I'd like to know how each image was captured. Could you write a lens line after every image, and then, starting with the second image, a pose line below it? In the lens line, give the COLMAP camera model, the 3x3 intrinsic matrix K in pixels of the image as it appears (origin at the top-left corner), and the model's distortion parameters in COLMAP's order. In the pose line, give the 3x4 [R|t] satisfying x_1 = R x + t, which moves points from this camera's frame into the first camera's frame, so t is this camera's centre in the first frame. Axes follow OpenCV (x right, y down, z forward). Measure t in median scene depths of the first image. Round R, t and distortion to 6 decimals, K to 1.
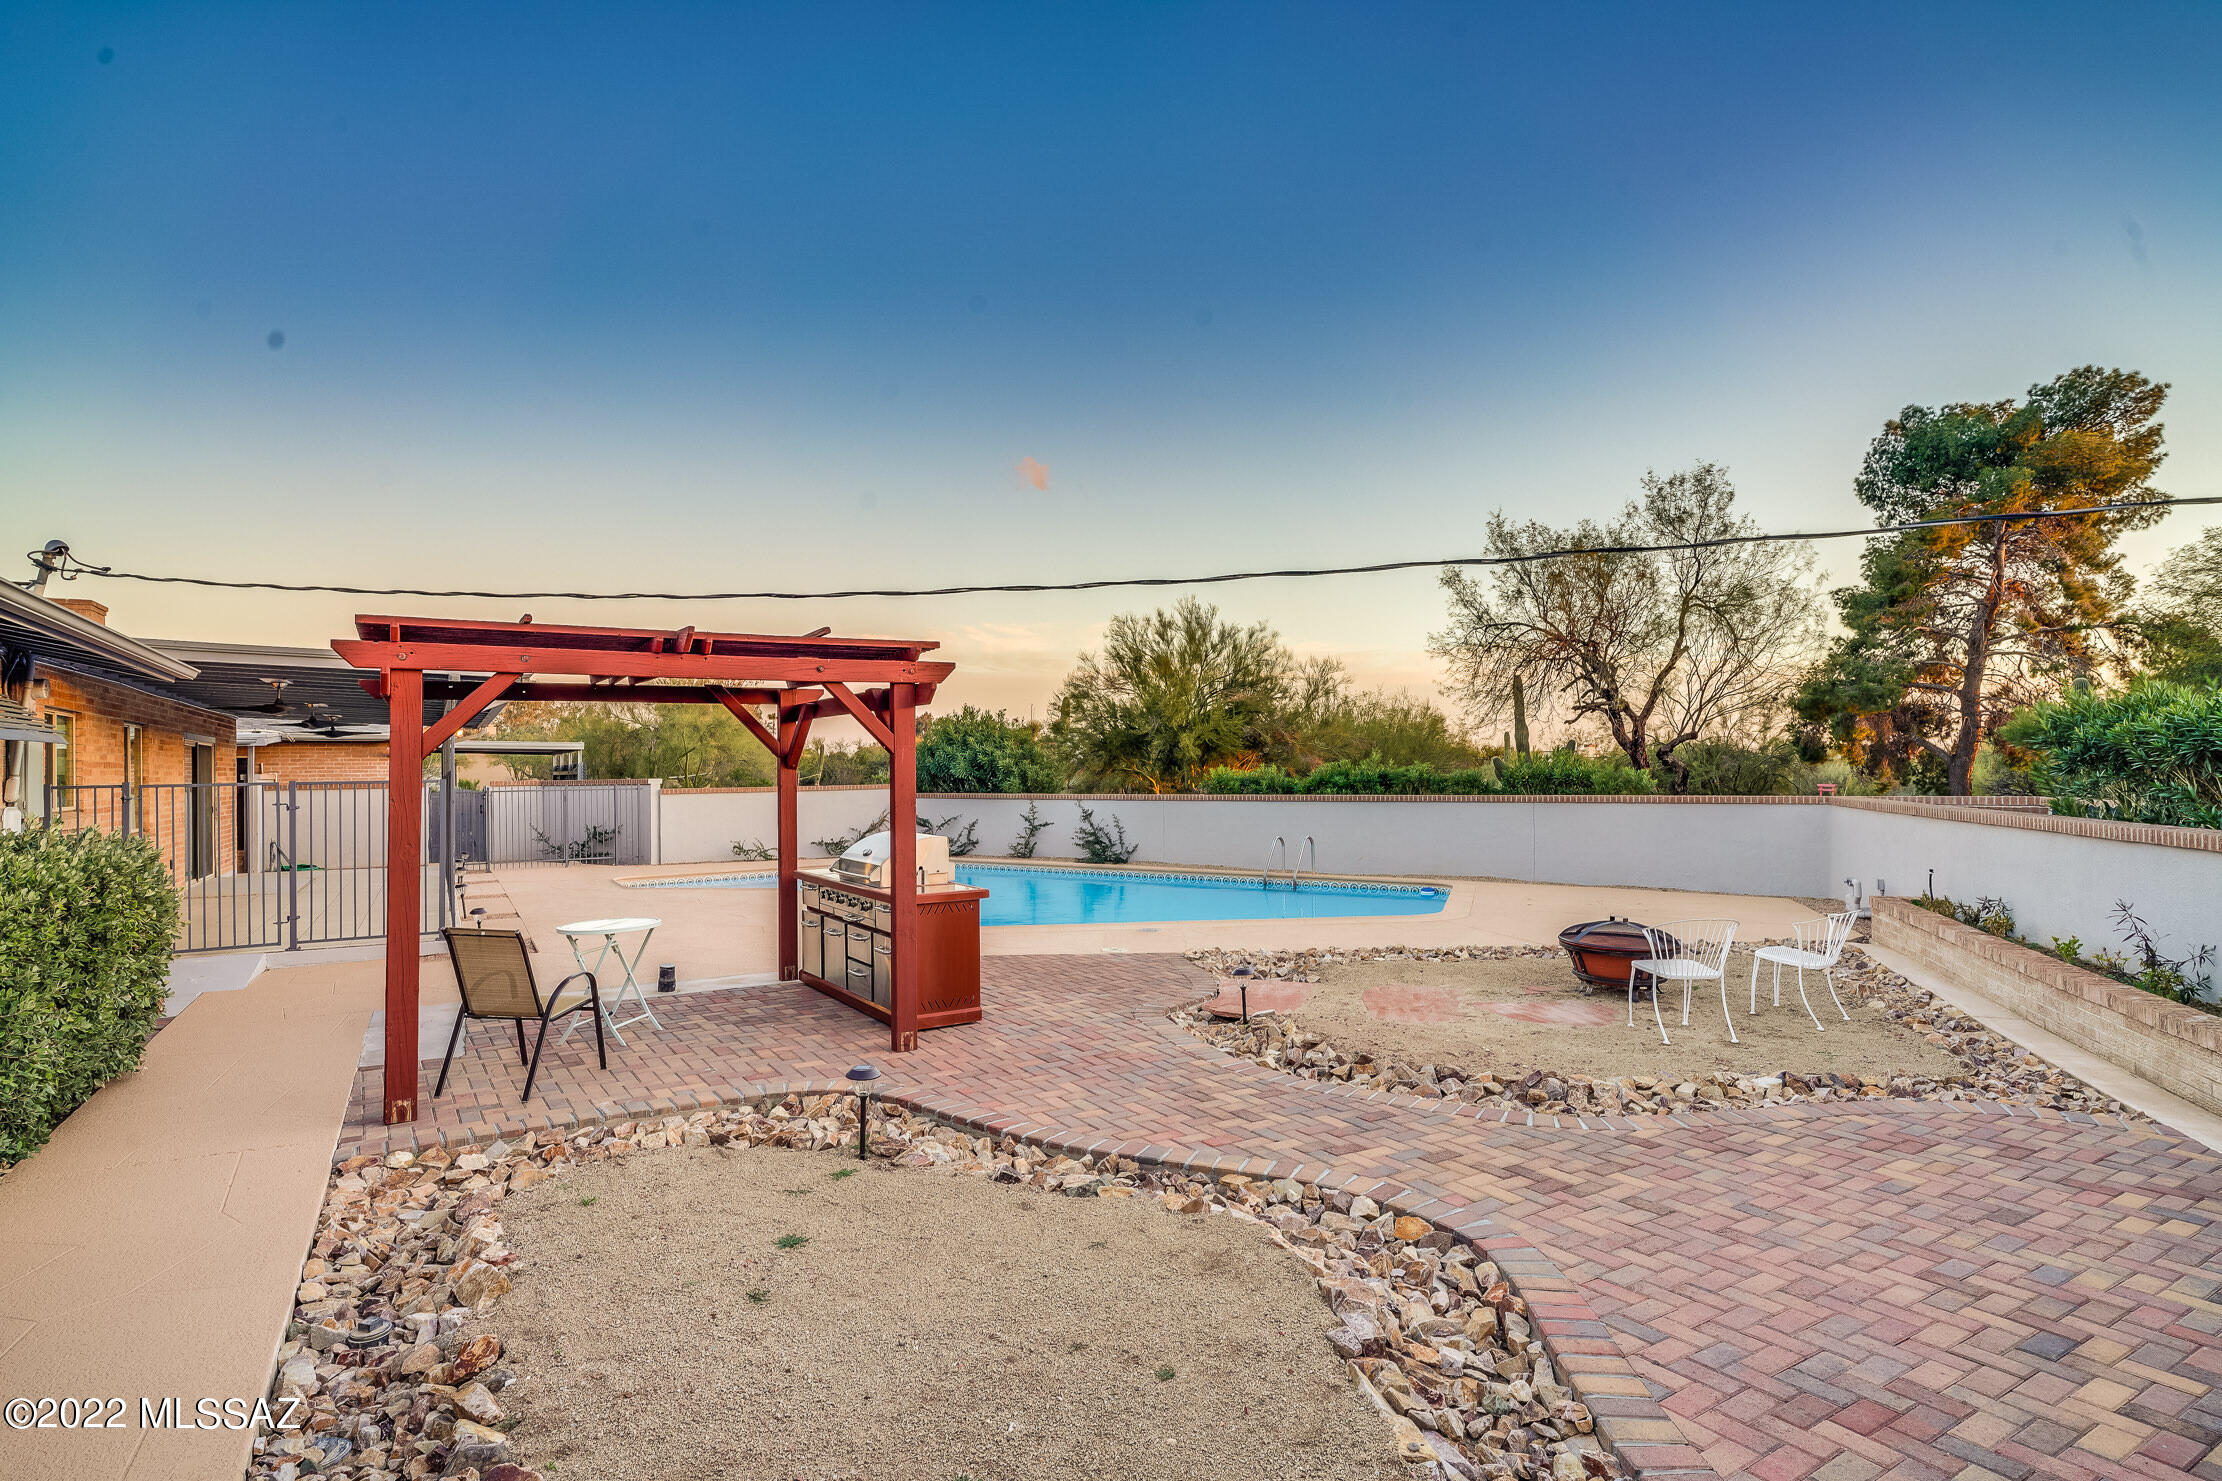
lens RADIAL K [[1293.1, 0, 1111.0], [0, 1293.1, 740.5], [0, 0, 1]] dist [-0.001208, 0.000346]
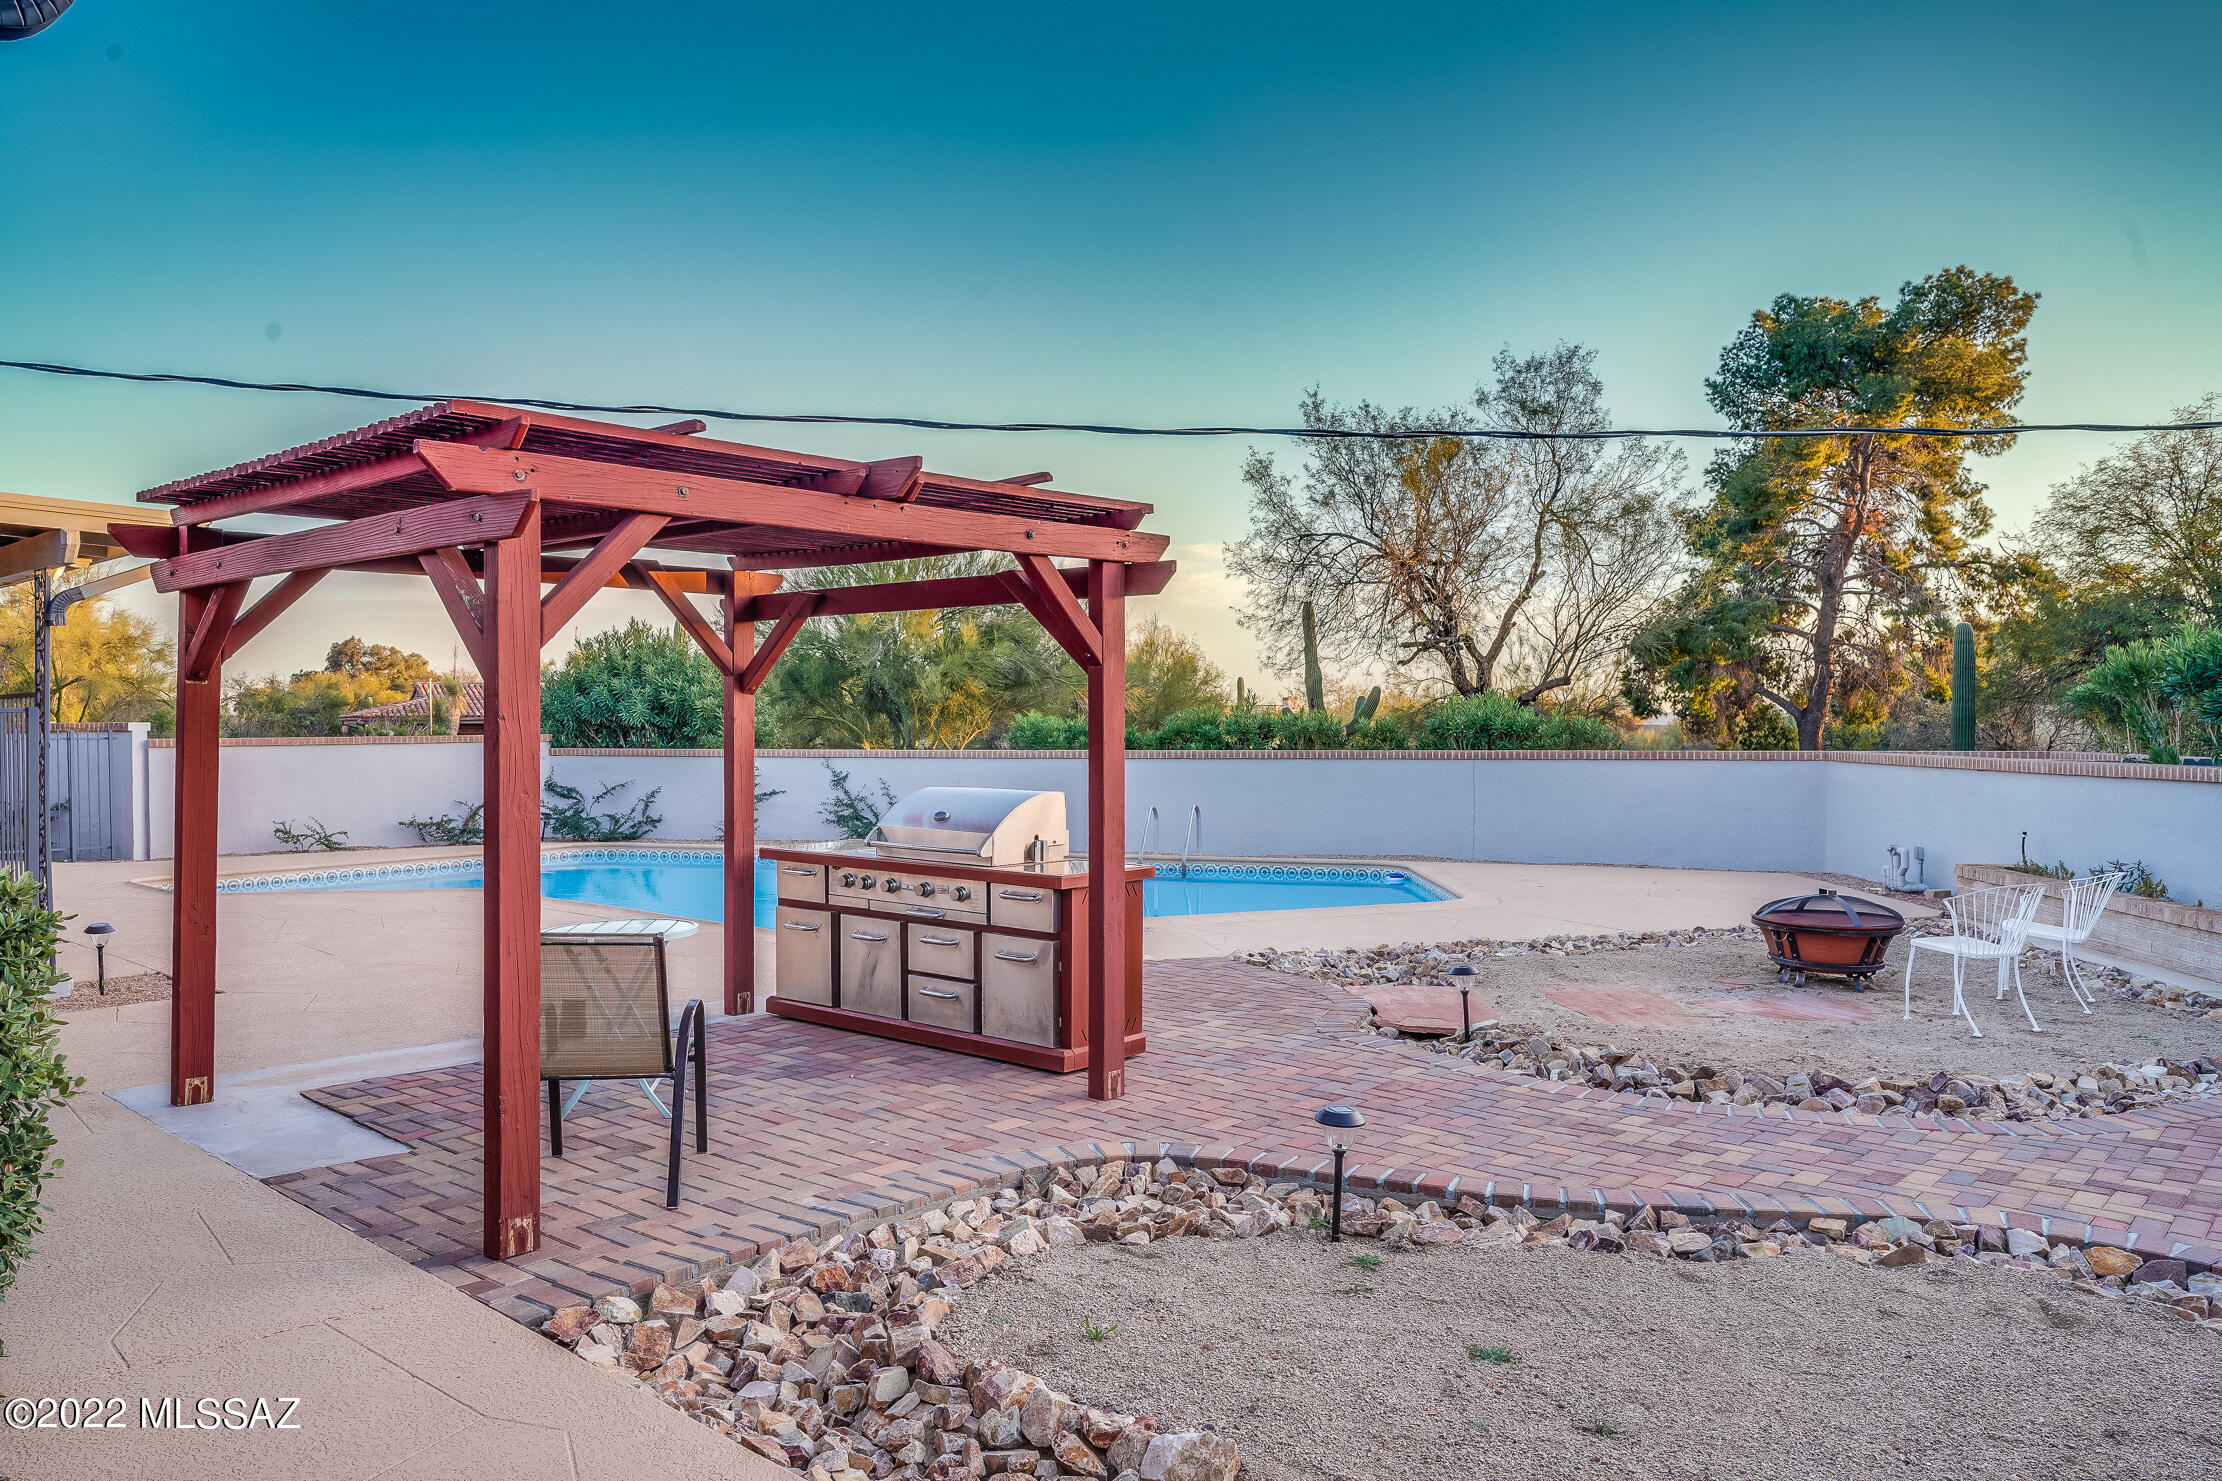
lens RADIAL K [[1760.2, 0, 1111.0], [0, 1760.2, 740.5], [0, 0, 1]] dist [0.001605, -0.004063]
pose [[0.948243, 0.005646, 0.317497, -0.171154], [-0.014290, 0.999588, 0.024904, 0.010049], [-0.317225, -0.028152, 0.947932, 0.044741]]
